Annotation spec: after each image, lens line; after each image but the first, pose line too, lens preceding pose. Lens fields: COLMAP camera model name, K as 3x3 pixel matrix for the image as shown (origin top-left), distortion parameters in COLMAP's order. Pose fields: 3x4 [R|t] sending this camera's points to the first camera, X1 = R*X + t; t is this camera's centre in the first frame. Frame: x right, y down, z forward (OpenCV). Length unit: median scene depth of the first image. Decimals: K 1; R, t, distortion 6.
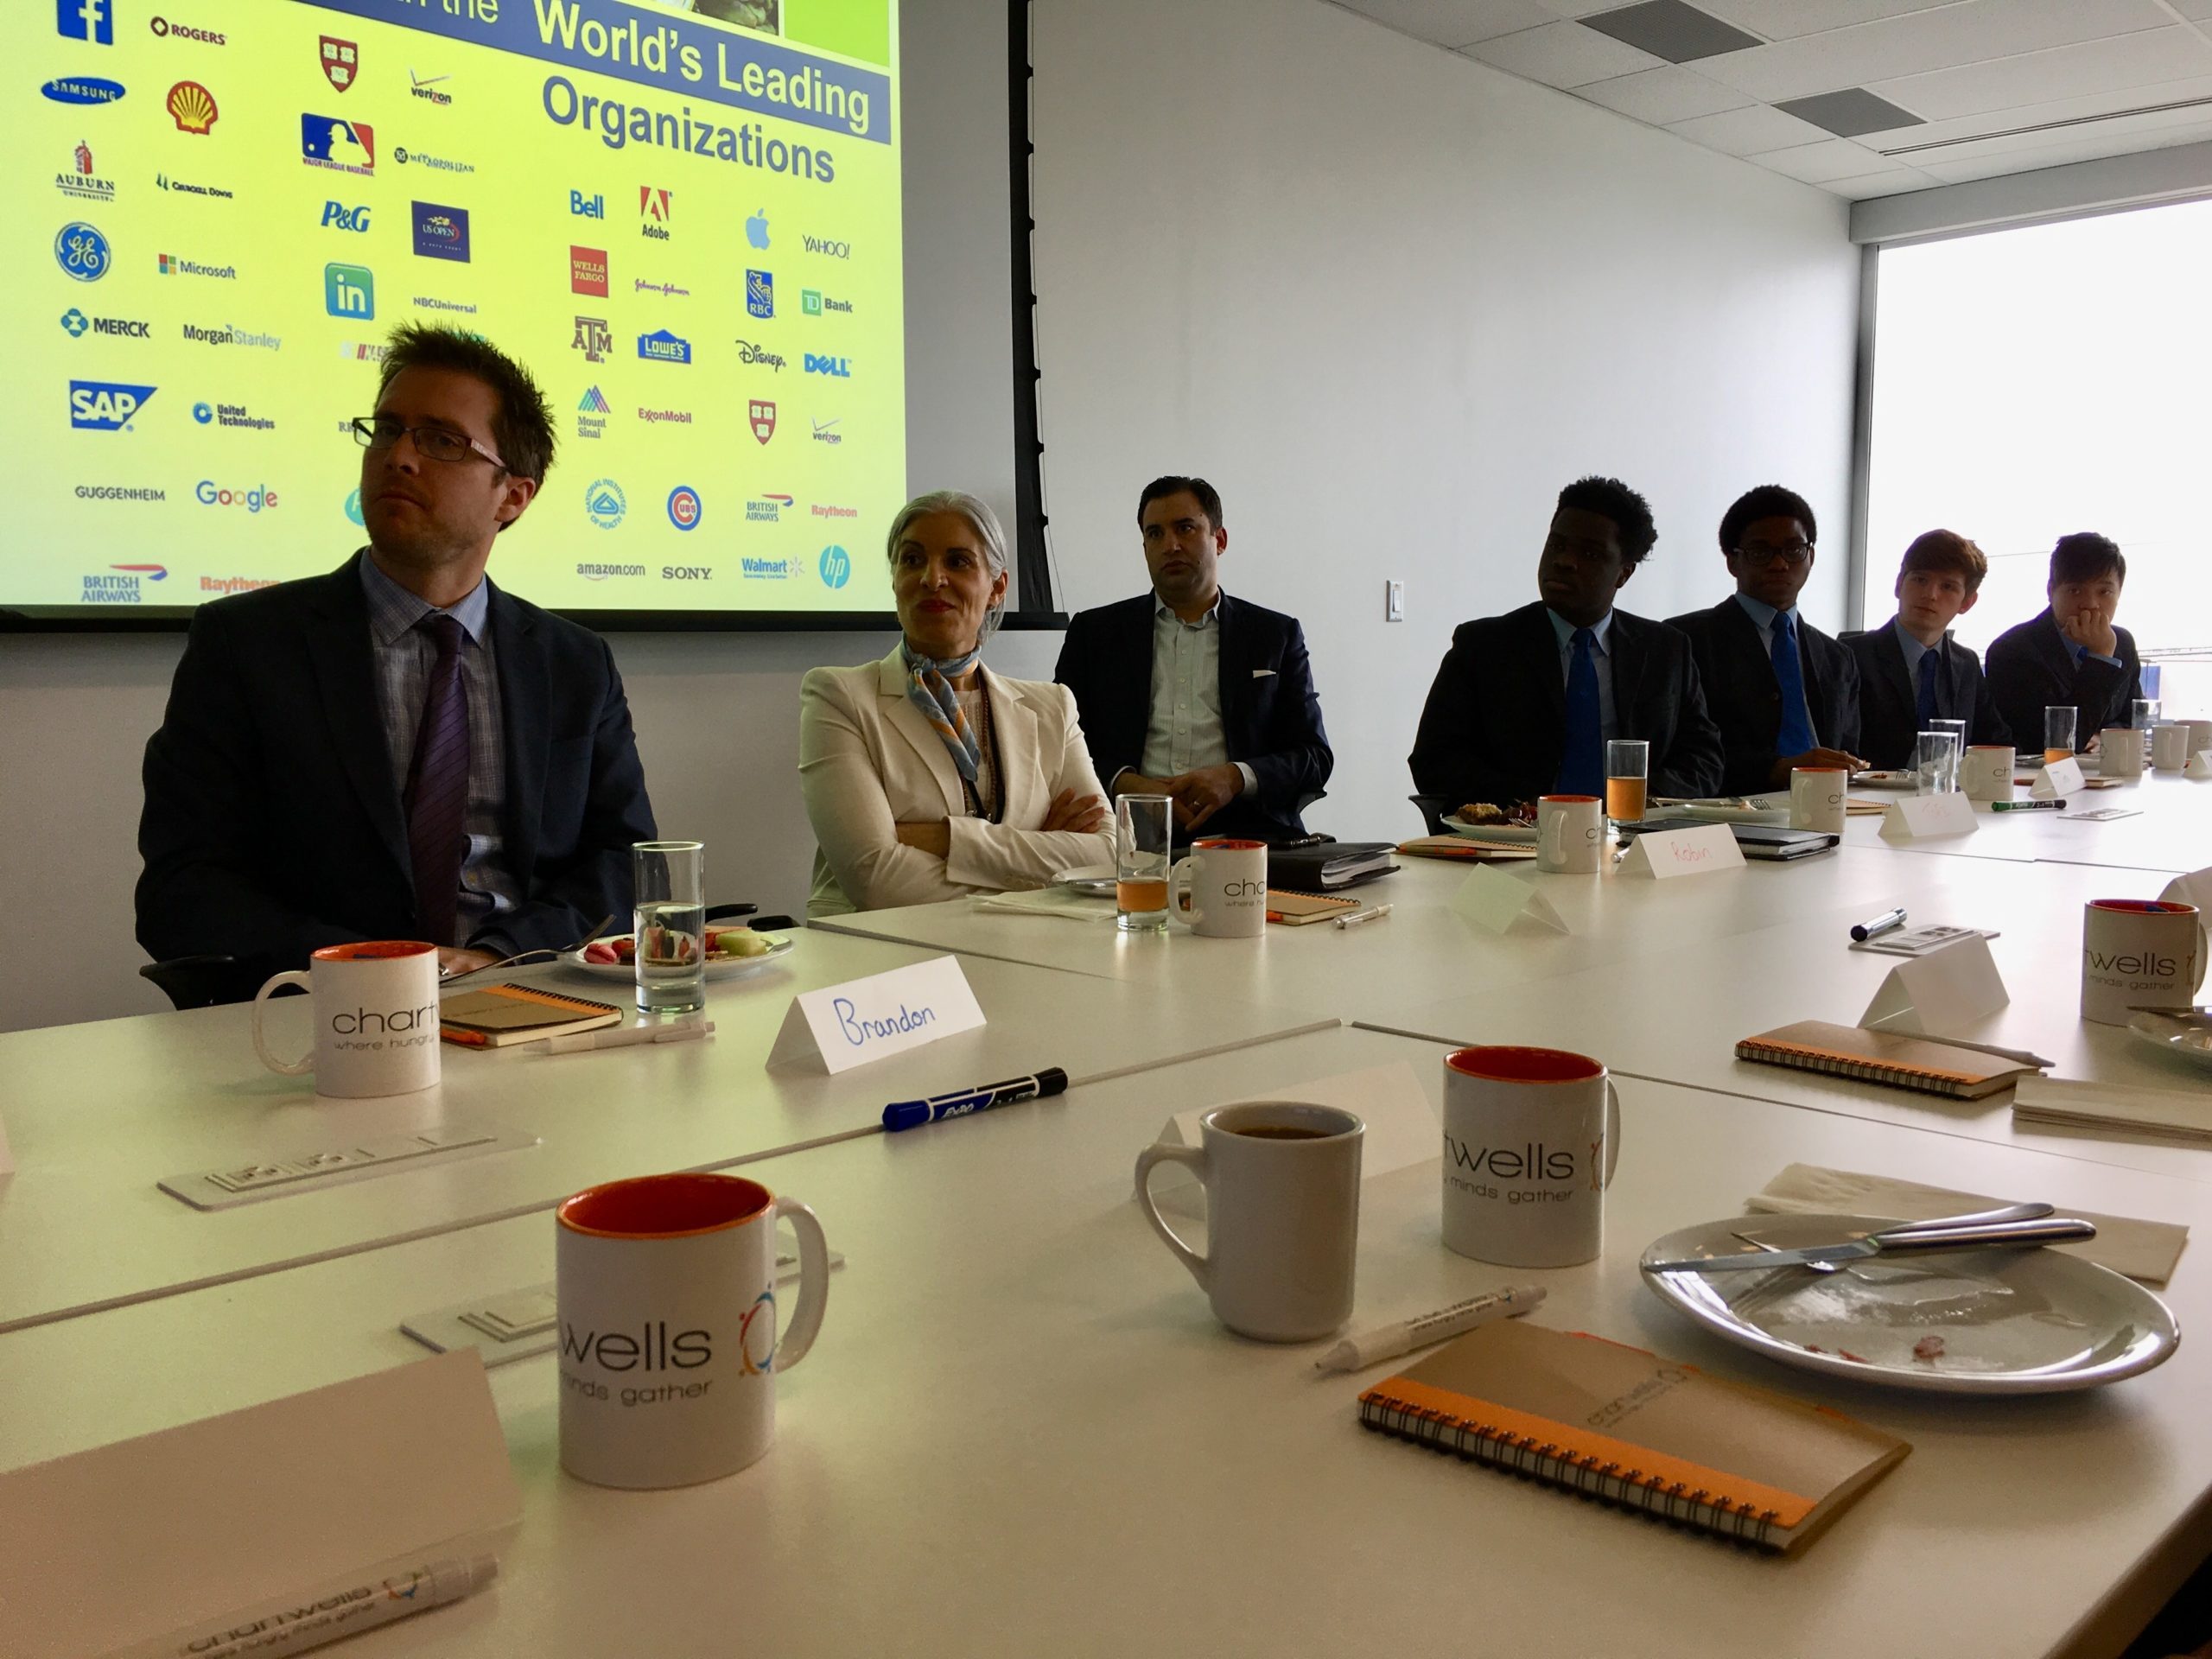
lens RADIAL K [[1876.1, 0, 1106.0], [0, 1876.1, 829.5], [0, 0, 1]] dist [0.013593, -0.017389]
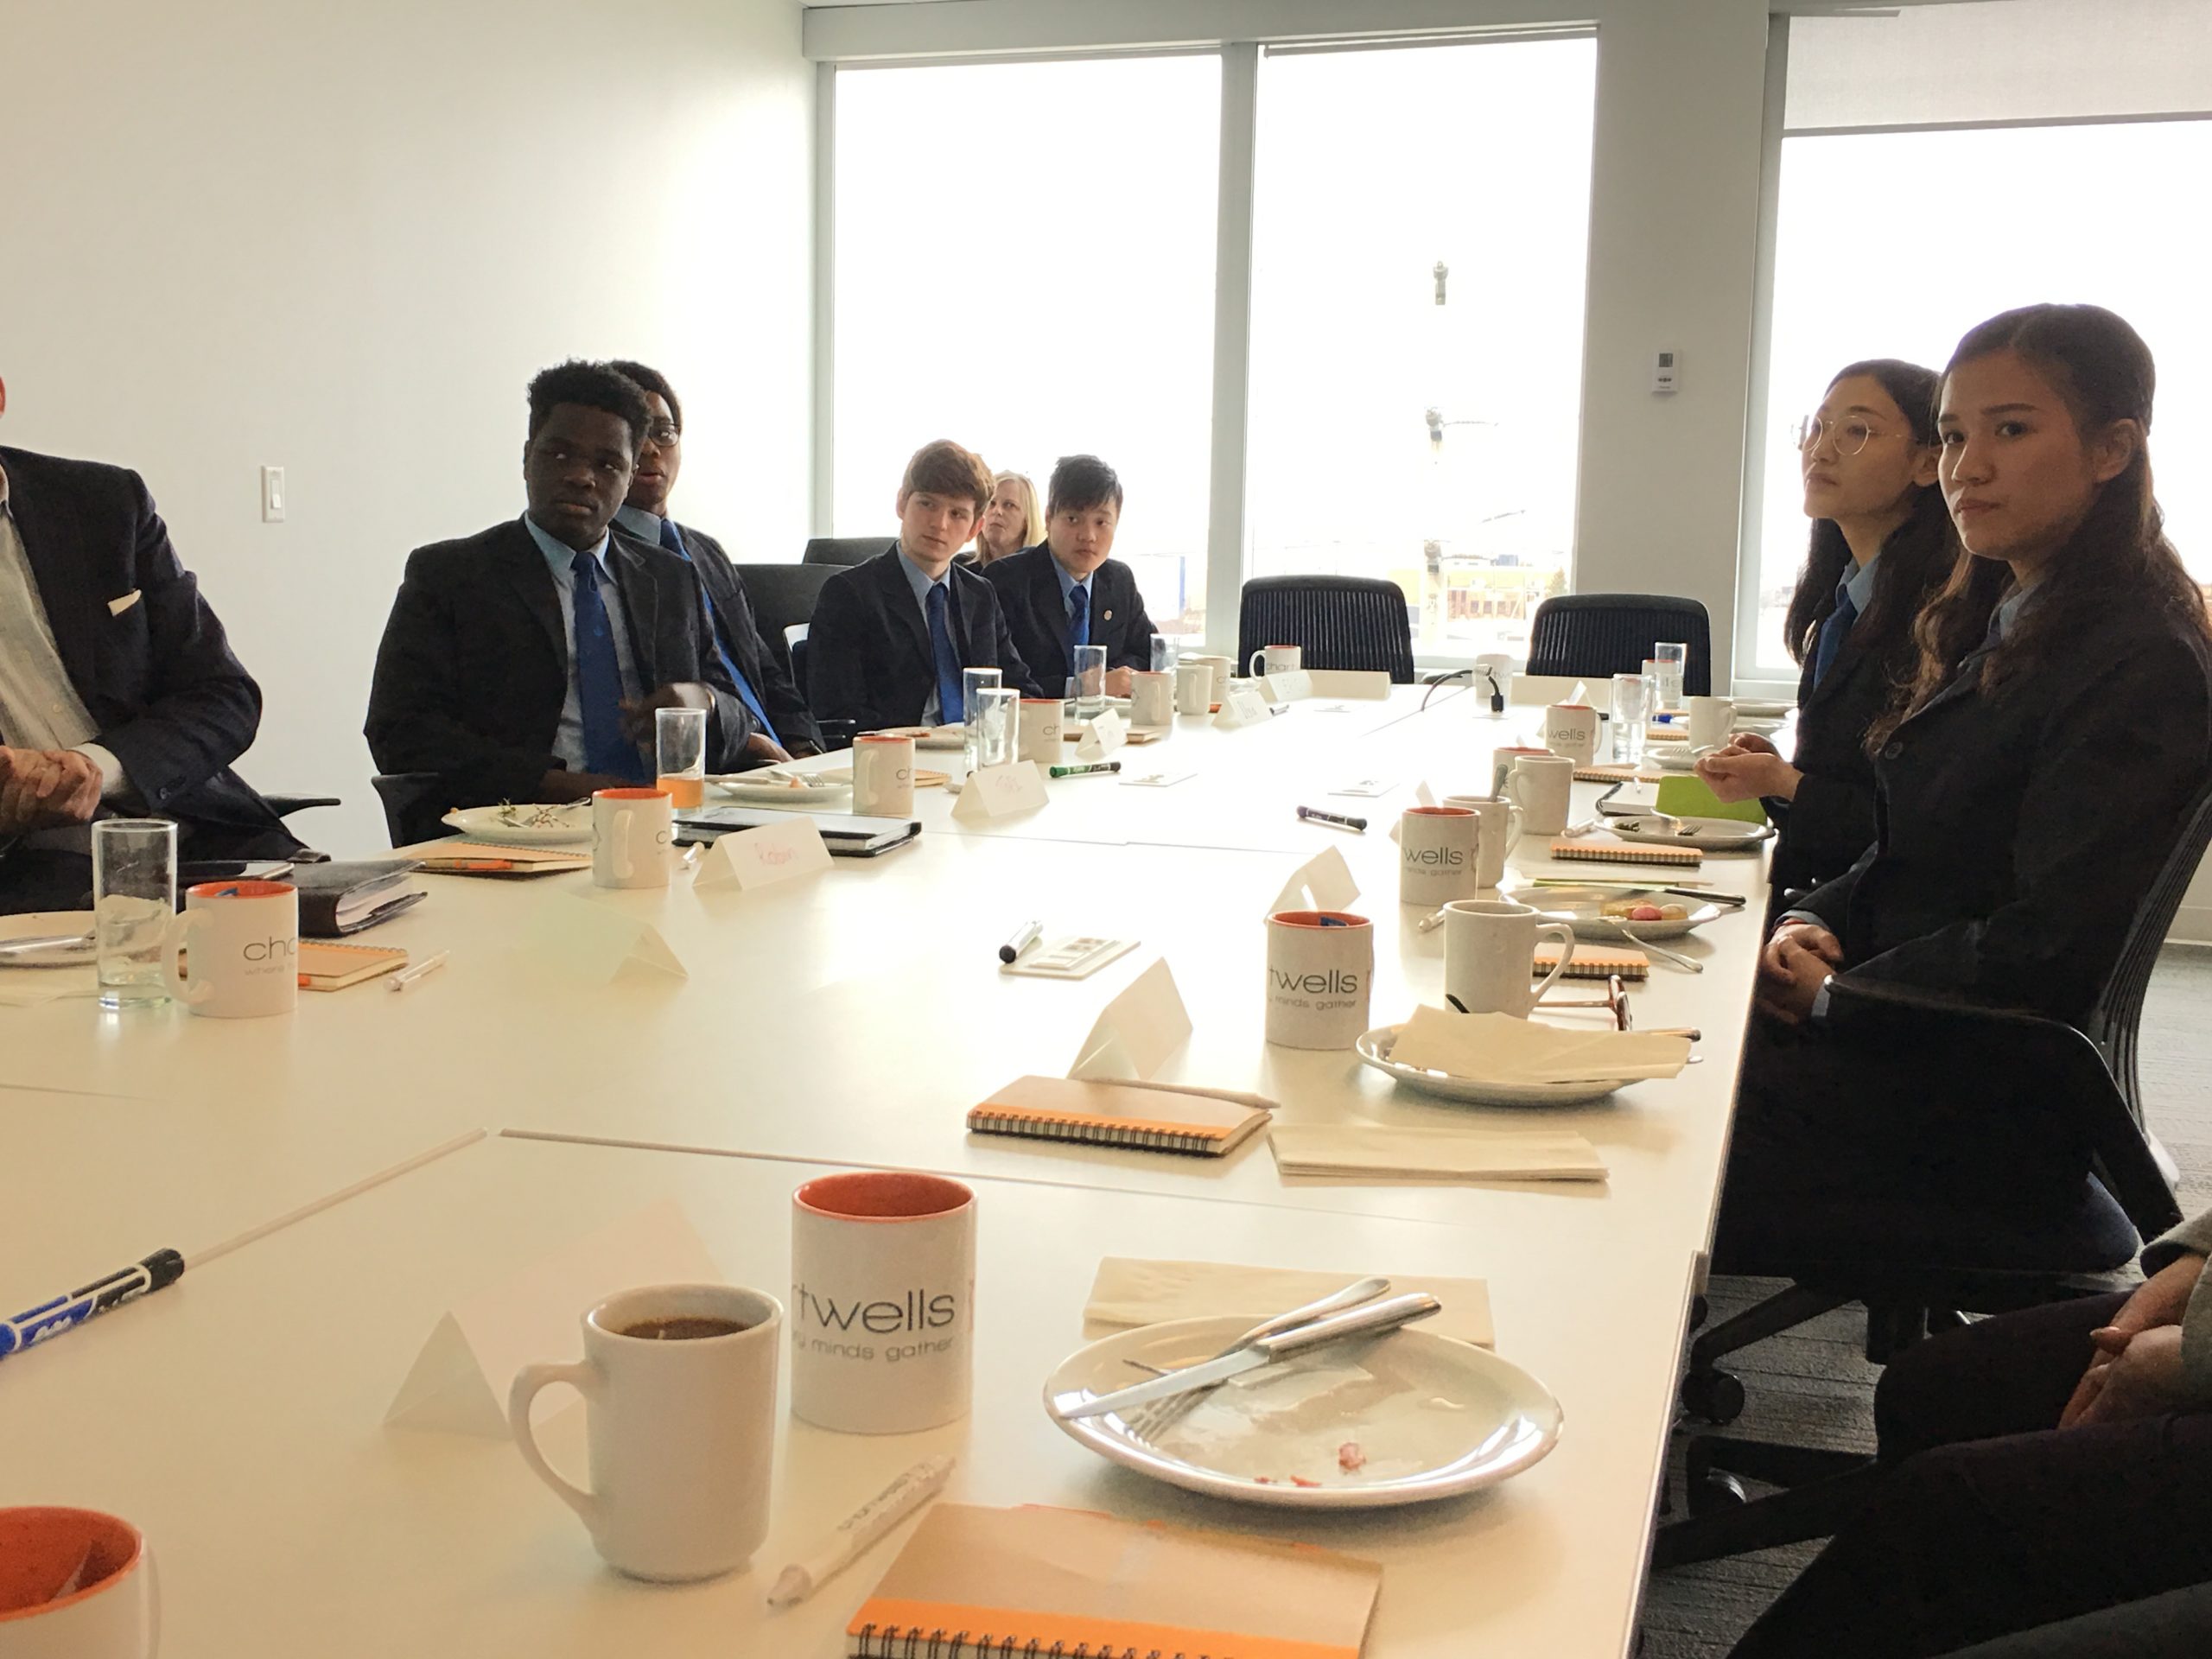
lens RADIAL K [[2479.5, 0, 1106.0], [0, 2479.5, 829.5], [0, 0, 1]] dist [0.058779, -0.017336]
pose [[0.864218, -0.042272, 0.501339, -0.113789], [0.026561, 0.998908, 0.038439, -0.038184], [-0.502416, -0.019903, 0.864397, -0.017805]]
